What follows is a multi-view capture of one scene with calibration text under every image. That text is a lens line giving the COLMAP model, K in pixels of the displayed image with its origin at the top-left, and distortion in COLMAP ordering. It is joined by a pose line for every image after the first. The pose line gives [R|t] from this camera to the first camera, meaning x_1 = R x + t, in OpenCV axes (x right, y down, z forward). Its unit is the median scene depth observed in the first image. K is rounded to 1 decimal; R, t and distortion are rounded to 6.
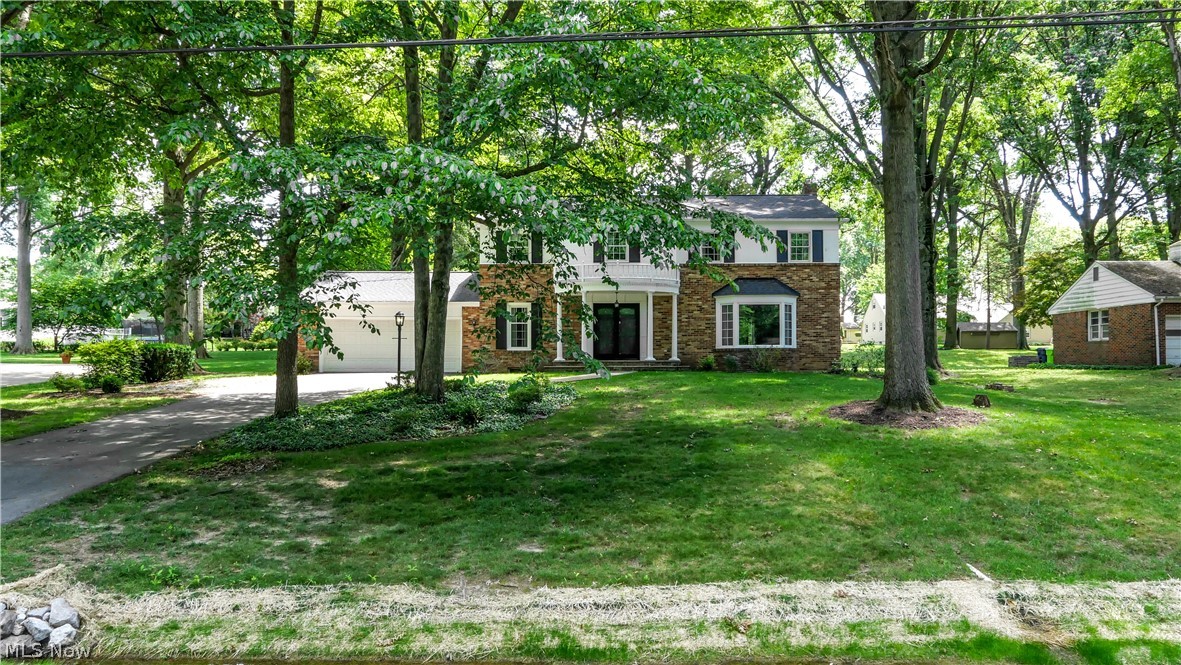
lens RADIAL K [[816.0, 0, 590.5], [0, 816.0, 332.5], [0, 0, 1]] dist [-0.045637, -0.000869]
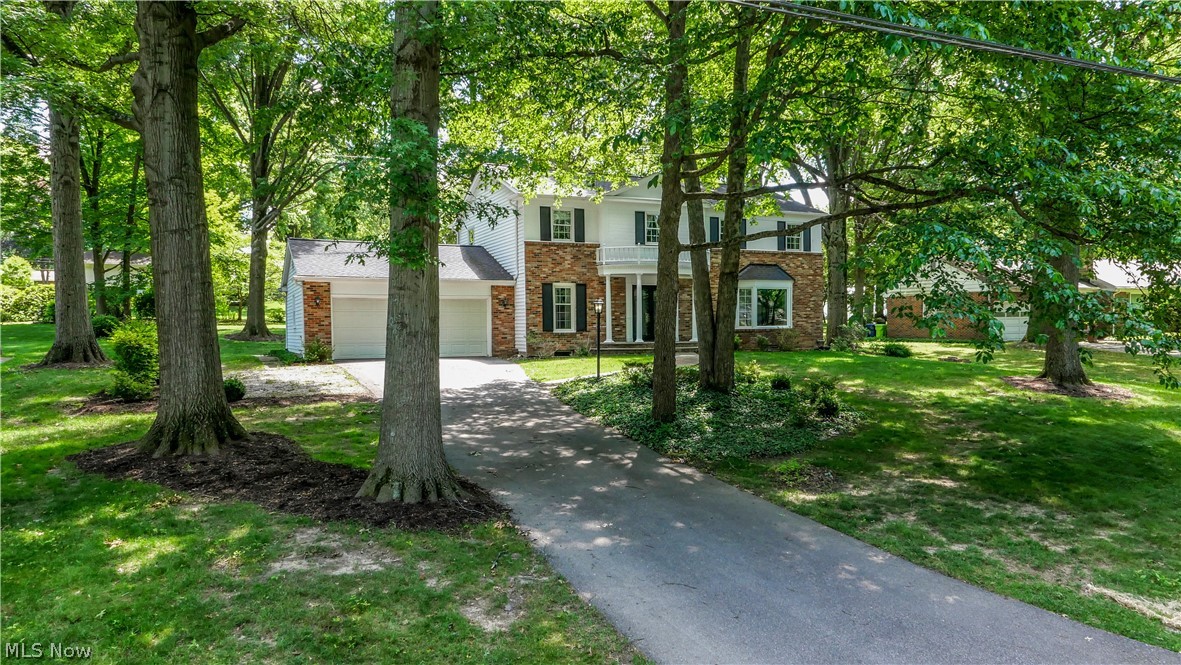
lens RADIAL K [[816.0, 0, 590.5], [0, 816.0, 332.5], [0, 0, 1]] dist [-0.045637, -0.000869]
pose [[0.899192, -0.008722, 0.437468, -0.482132], [-0.005561, 0.999493, 0.031358, -0.008244], [-0.437519, -0.030630, 0.898687, 0.117881]]
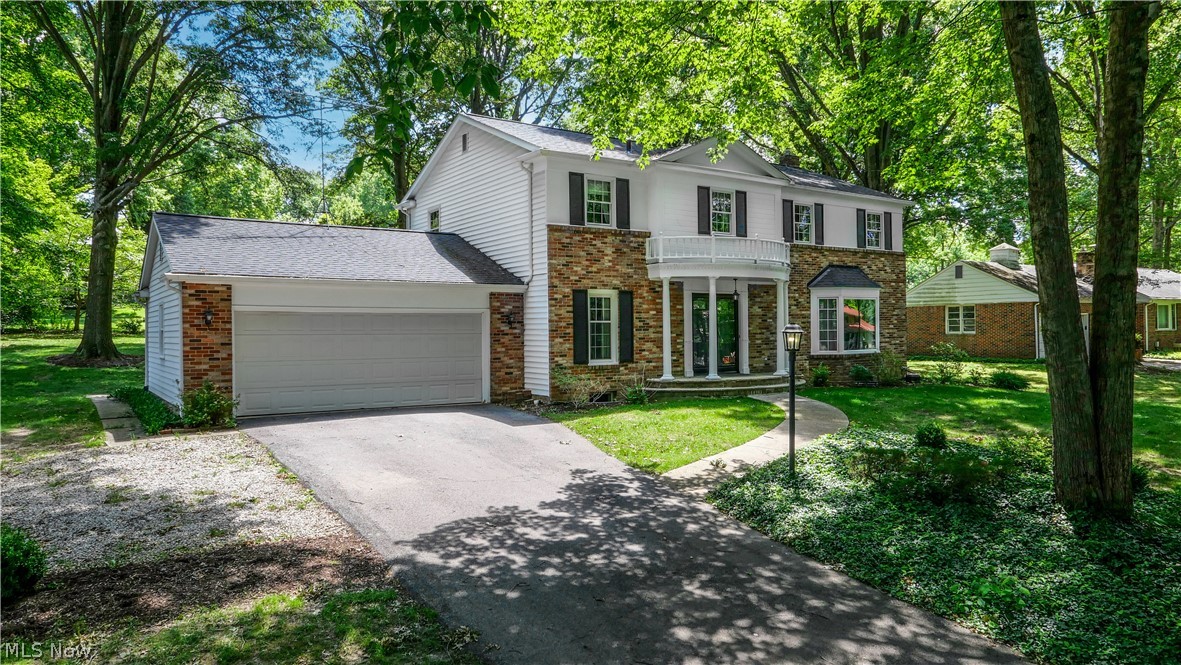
lens RADIAL K [[804.8, 0, 590.7], [0, 804.8, 300.2], [0, 0, 1]] dist [-0.026230, 0.005986]
pose [[0.819937, 0.016064, 0.572229, -0.453578], [-0.011151, 0.999865, -0.012090, -0.020408], [-0.572346, 0.003532, 0.820005, 0.492137]]
